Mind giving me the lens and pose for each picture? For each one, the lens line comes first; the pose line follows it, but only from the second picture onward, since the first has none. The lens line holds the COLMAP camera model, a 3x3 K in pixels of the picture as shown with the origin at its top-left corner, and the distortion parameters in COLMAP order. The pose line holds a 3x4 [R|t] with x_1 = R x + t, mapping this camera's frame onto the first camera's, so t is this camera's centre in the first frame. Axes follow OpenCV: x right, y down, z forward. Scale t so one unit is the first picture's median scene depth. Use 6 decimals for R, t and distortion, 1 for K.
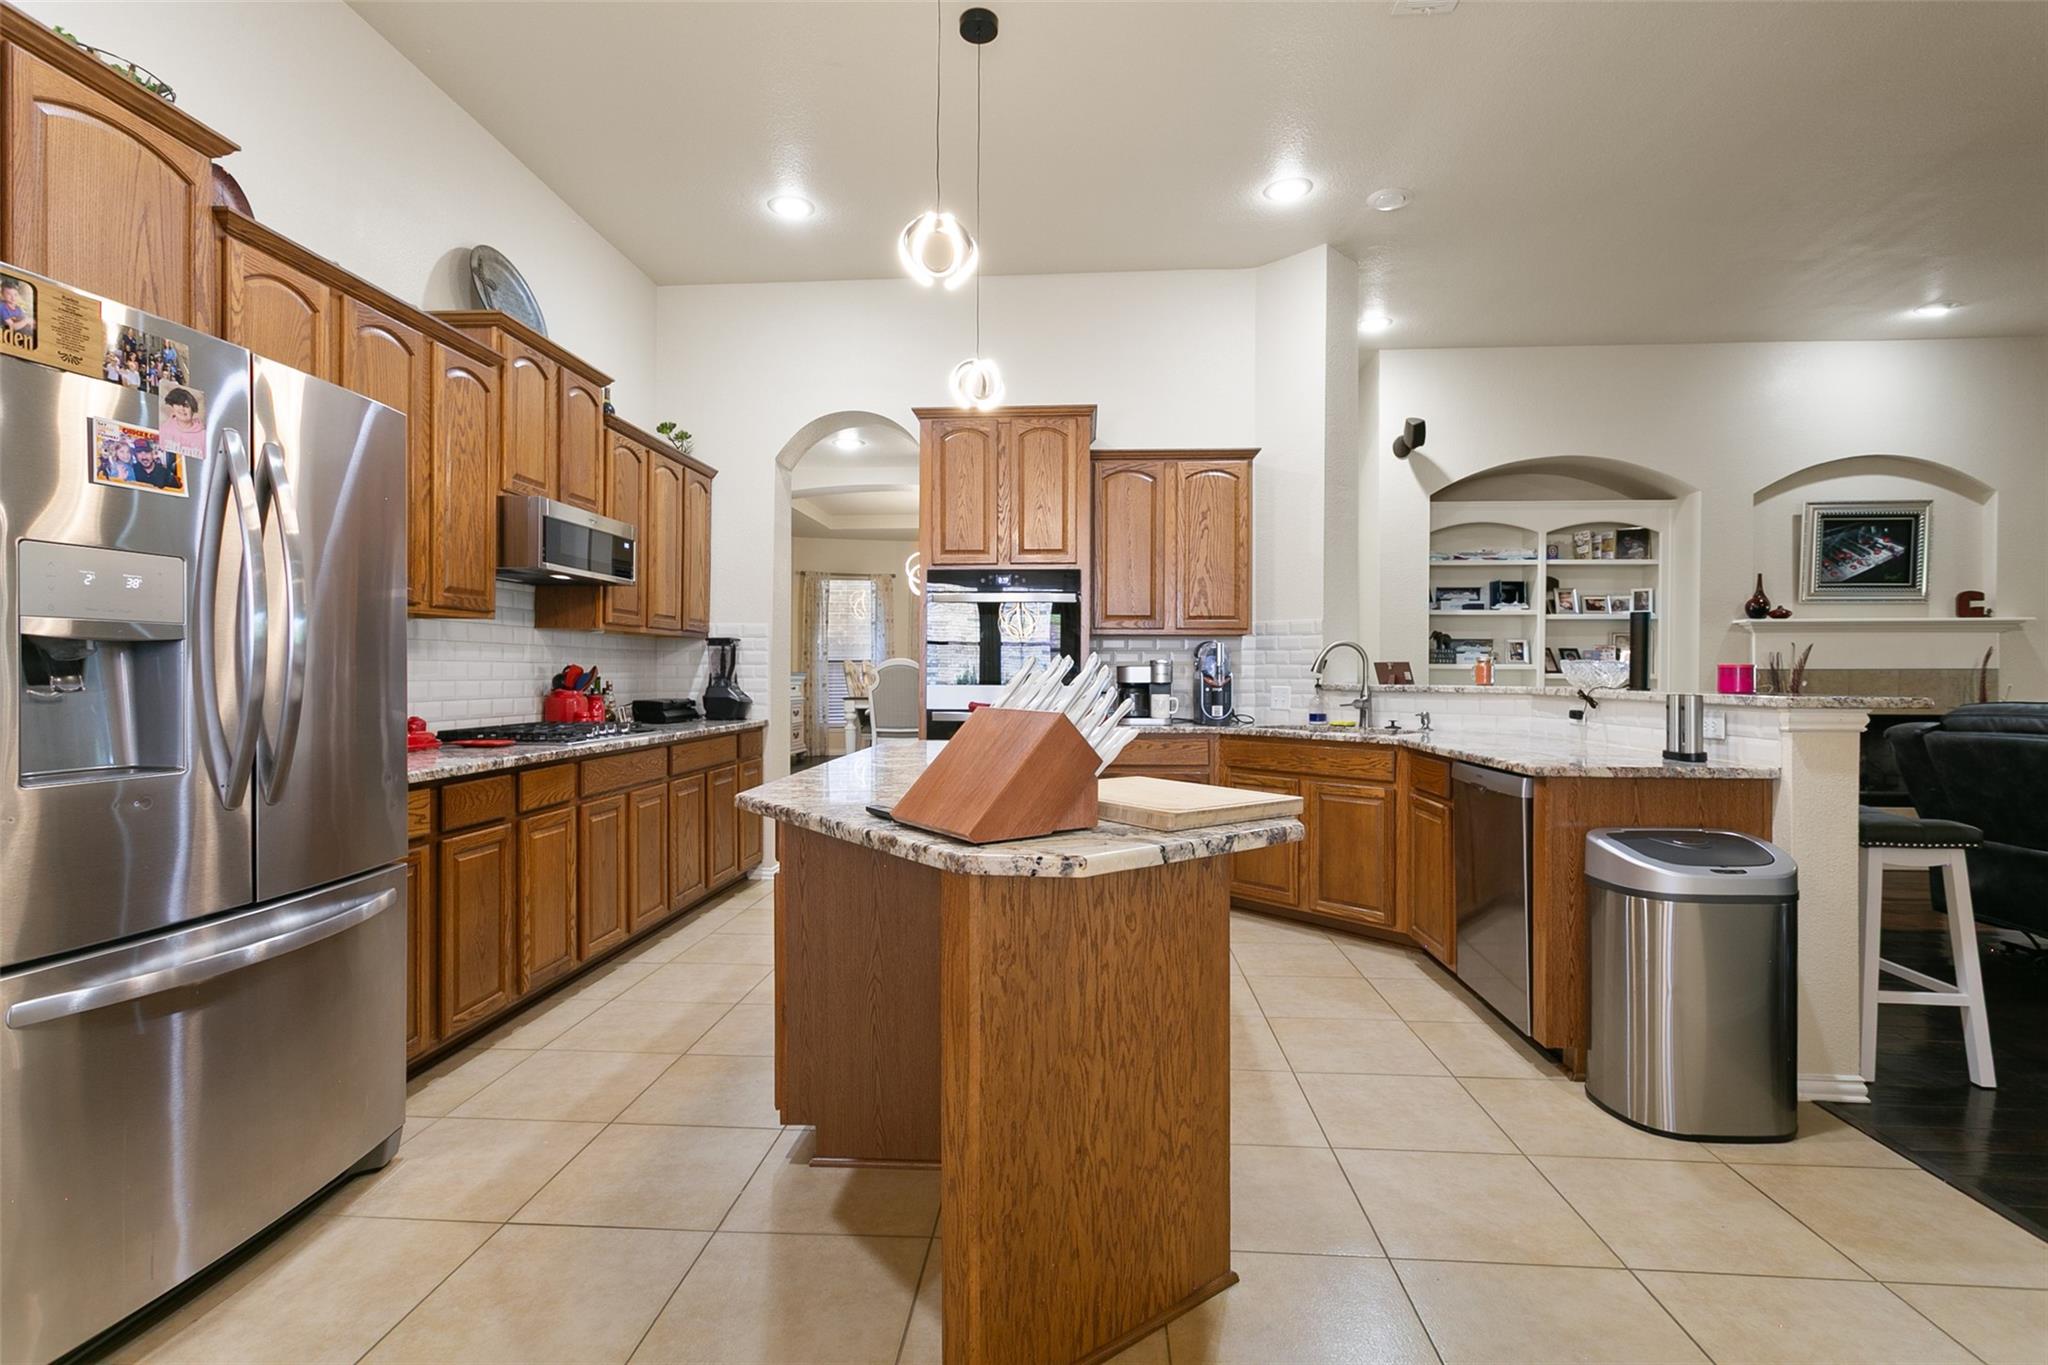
lens RADIAL K [[993.3, 0, 1023.5], [0, 993.3, 677.6], [0, 0, 1]] dist [0.003275, 0.000742]
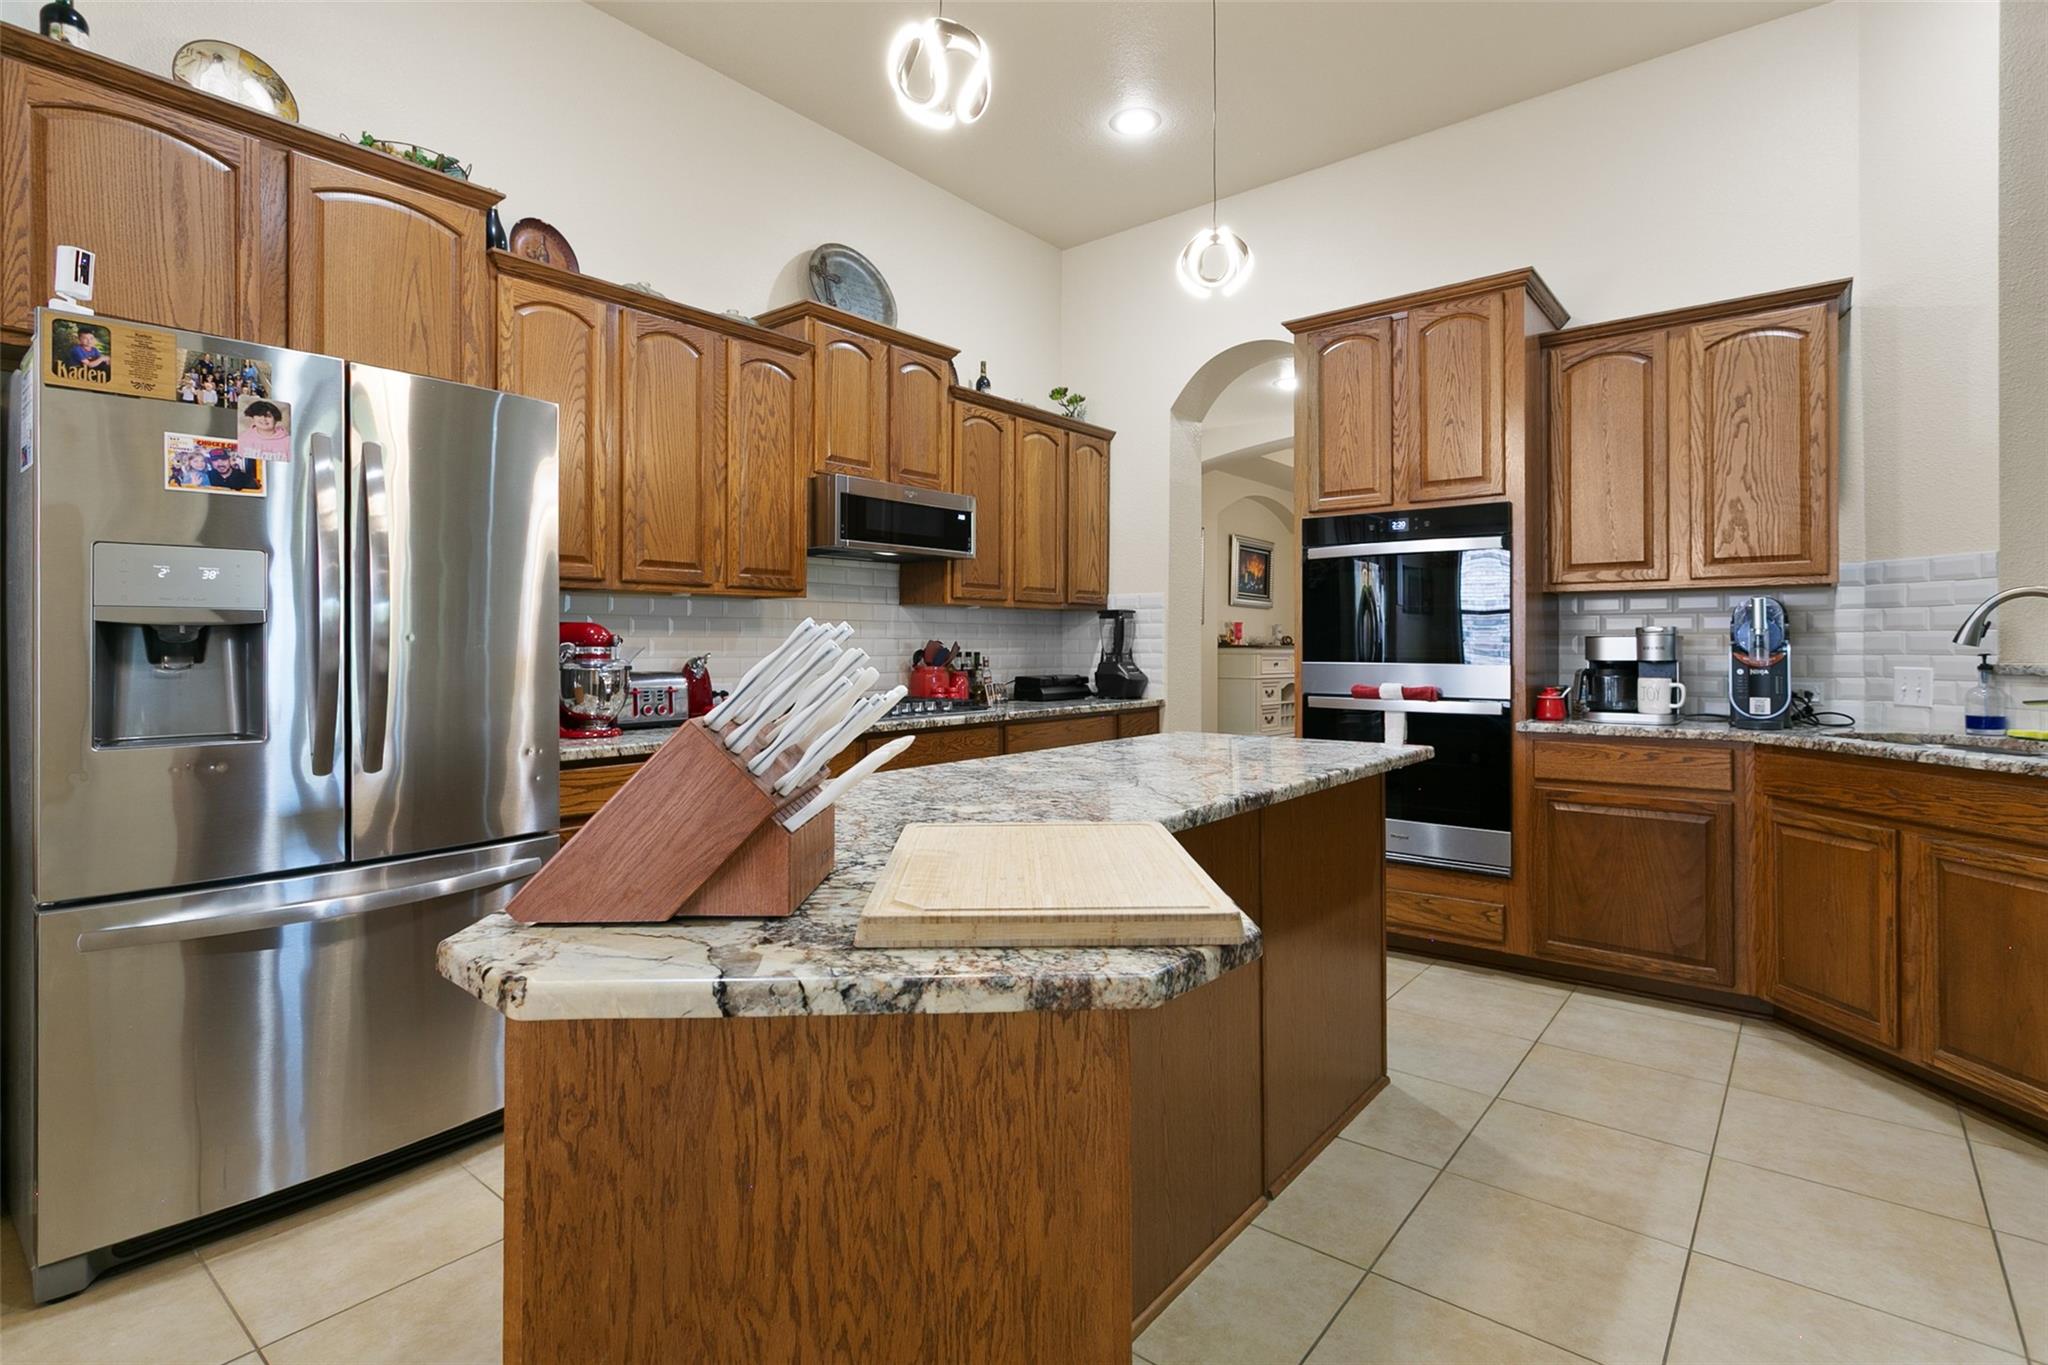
lens RADIAL K [[993.3, 0, 1016.9], [0, 993.3, 638.1], [0, 0, 1]] dist [0.003275, 0.000742]
pose [[0.812203, -0.008728, -0.583310, 0.194951], [0.001284, 0.999912, -0.013174, -0.001970], [0.583374, 0.009951, 0.812143, 0.224267]]
